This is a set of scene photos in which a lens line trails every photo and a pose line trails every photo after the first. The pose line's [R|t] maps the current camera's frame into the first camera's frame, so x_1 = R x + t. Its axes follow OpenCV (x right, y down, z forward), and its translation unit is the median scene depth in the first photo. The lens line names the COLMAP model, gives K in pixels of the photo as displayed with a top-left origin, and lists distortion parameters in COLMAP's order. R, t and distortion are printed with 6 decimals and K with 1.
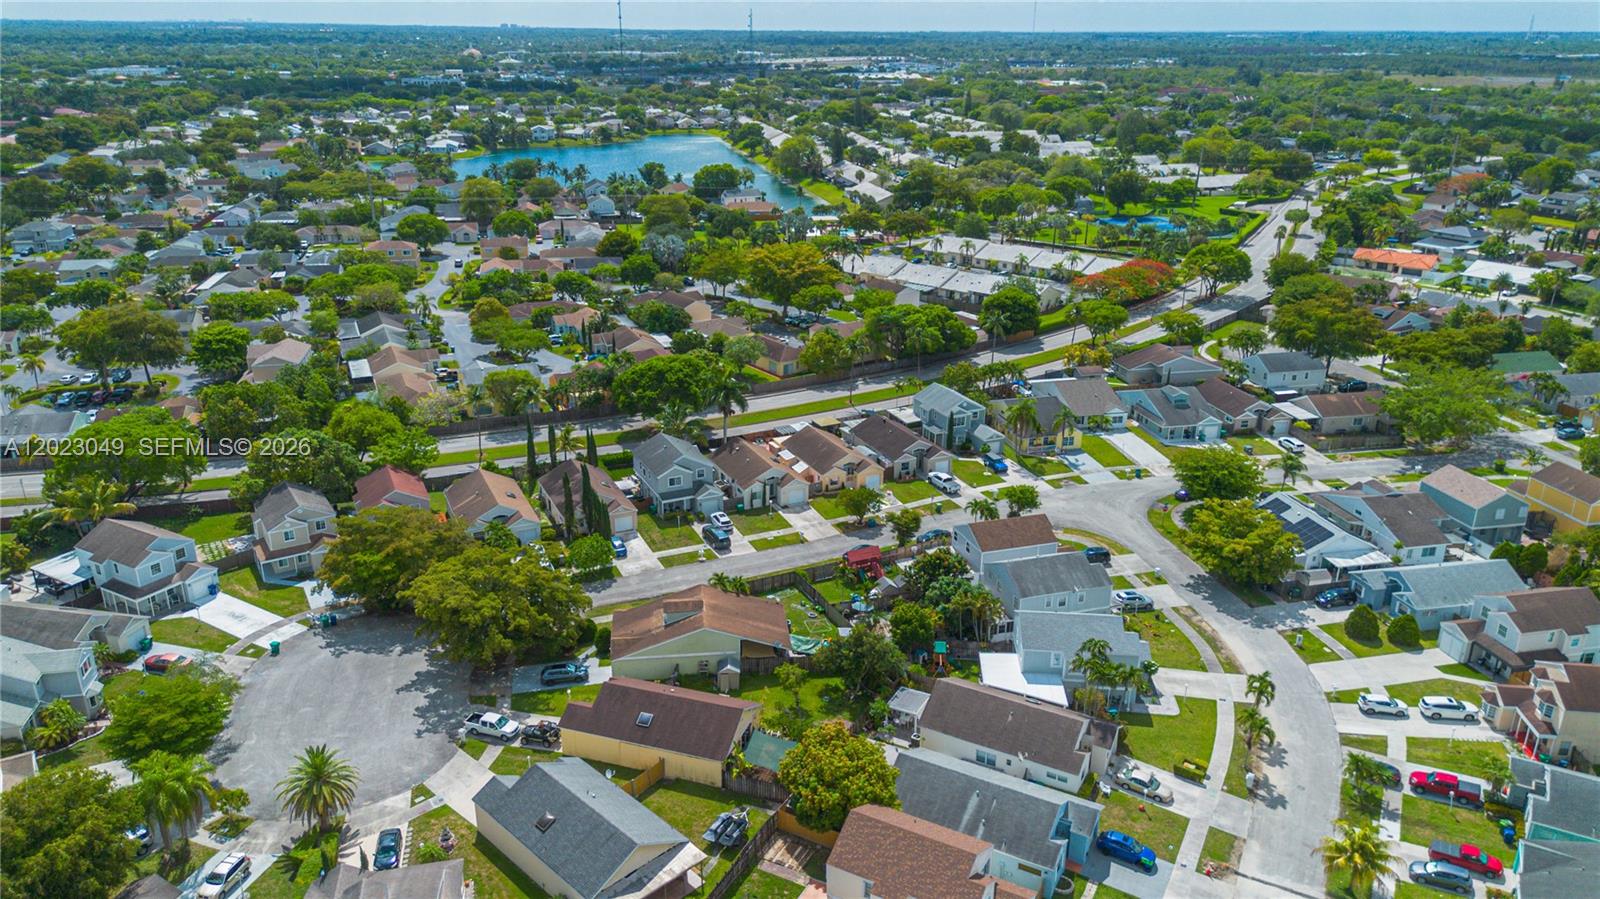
lens RADIAL K [[1134.8, 0, 796.7], [0, 1134.8, 447.8], [0, 0, 1]] dist [0.066607, -0.063424]
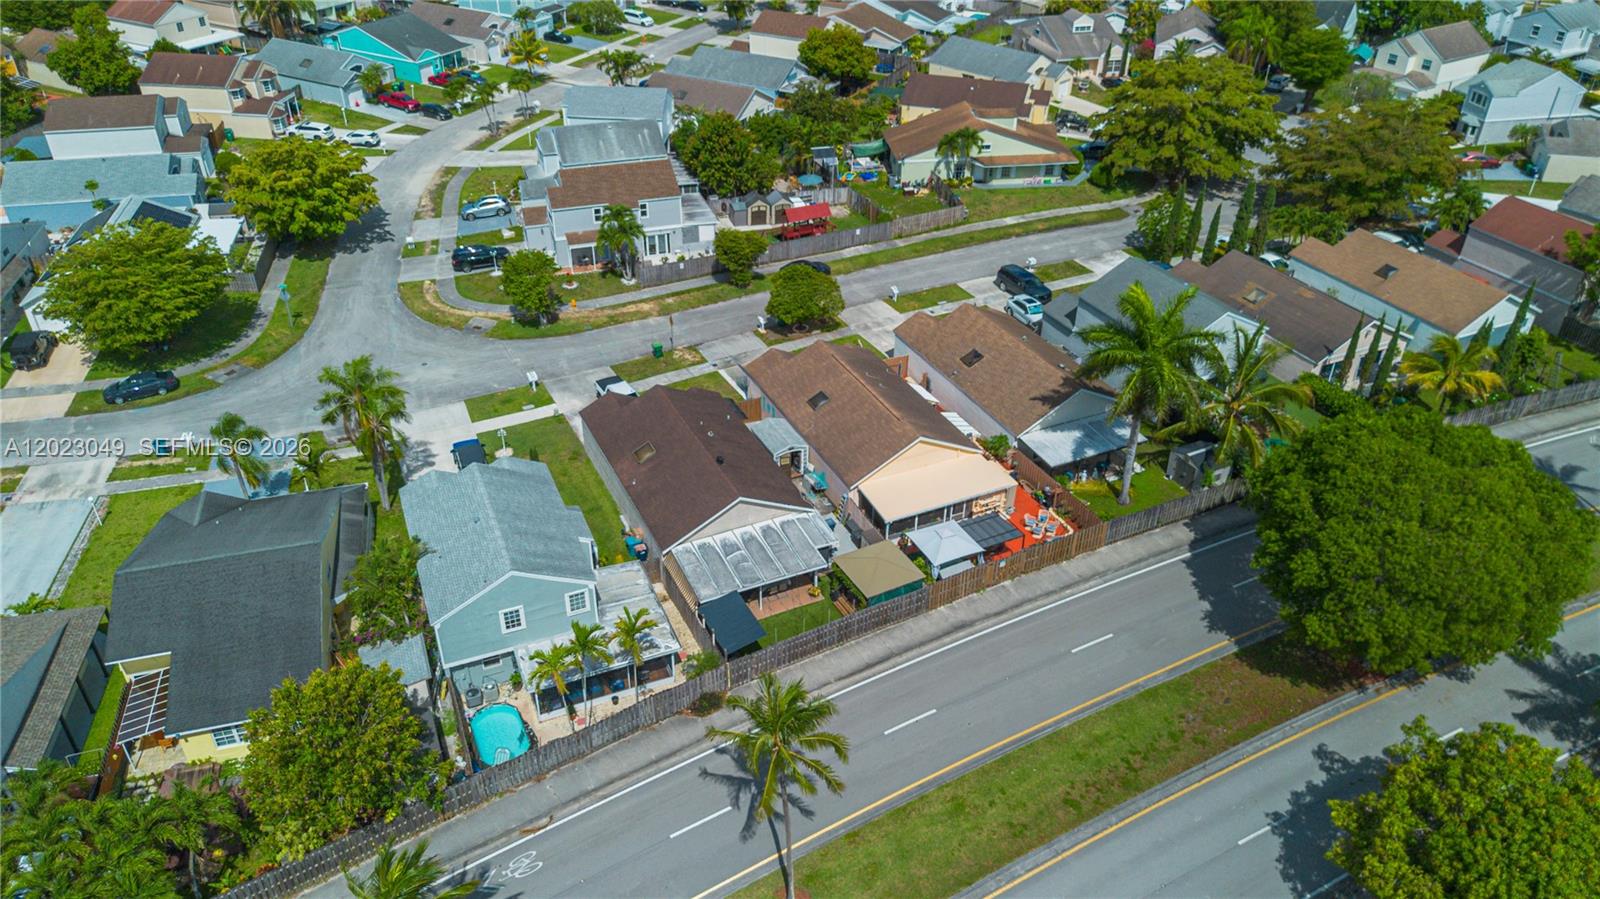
lens RADIAL K [[1134.8, 0, 796.7], [0, 1134.8, 447.8], [0, 0, 1]] dist [0.066607, -0.063424]
pose [[-0.999866, -0.009008, -0.013685, 0.056757], [-0.016362, 0.591671, 0.806013, -0.320398], [0.000836, 0.806129, -0.591739, 1.196337]]
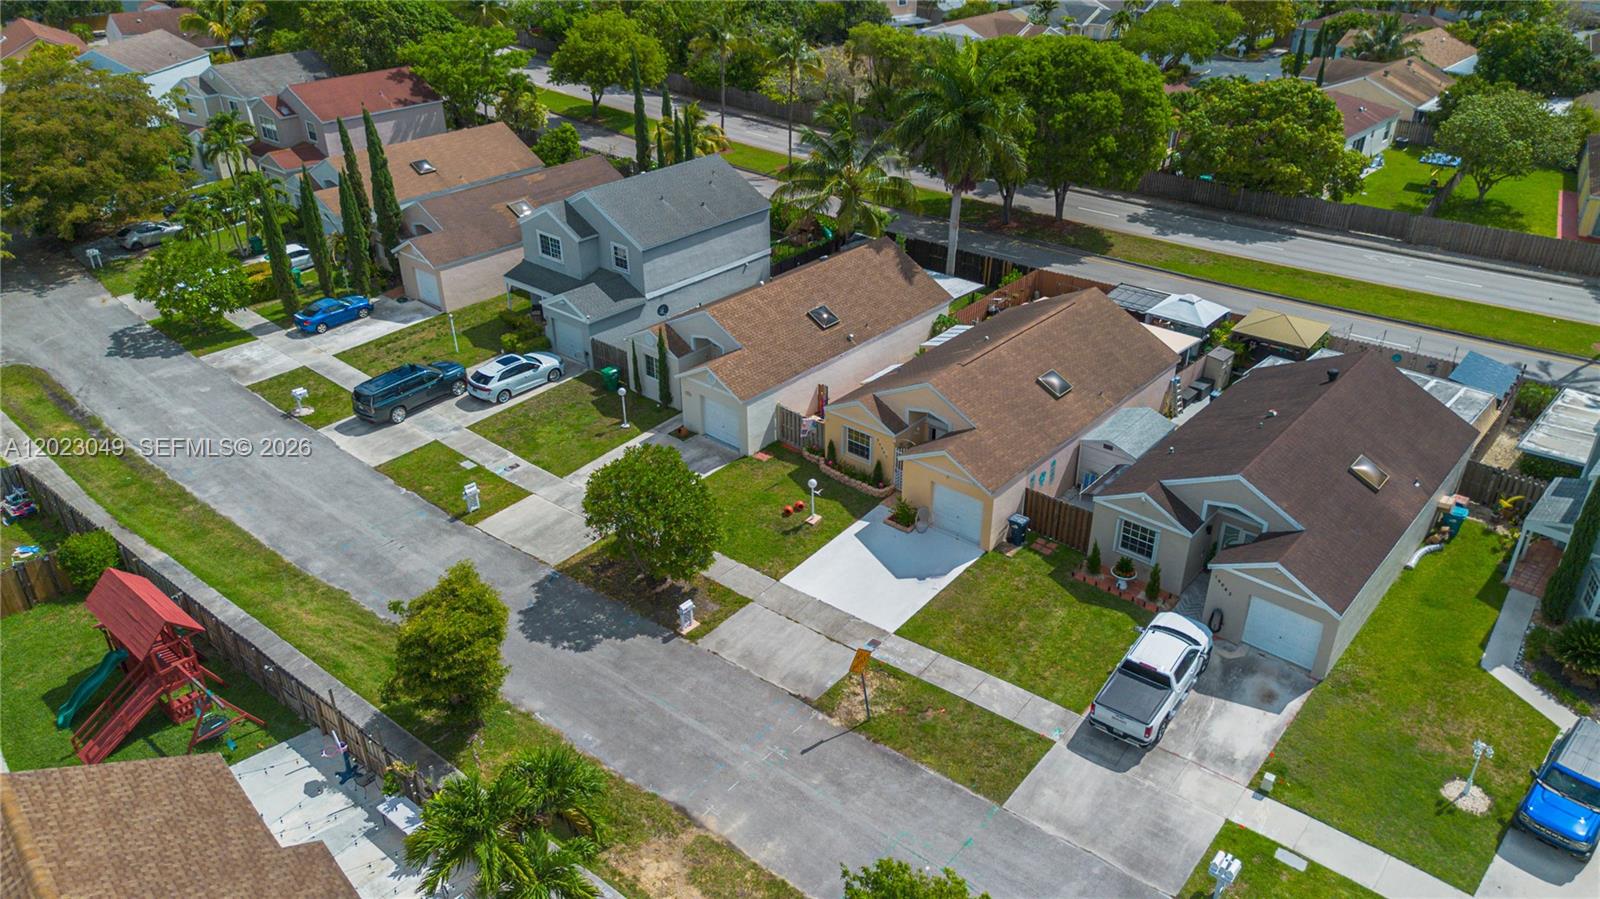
lens RADIAL K [[1134.8, 0, 796.7], [0, 1134.8, 447.8], [0, 0, 1]] dist [0.066607, -0.063424]
pose [[0.405914, 0.438028, -0.802101, 0.240317], [-0.310321, 0.891573, 0.329847, -0.056975], [0.859613, 0.115019, 0.497831, 0.755696]]
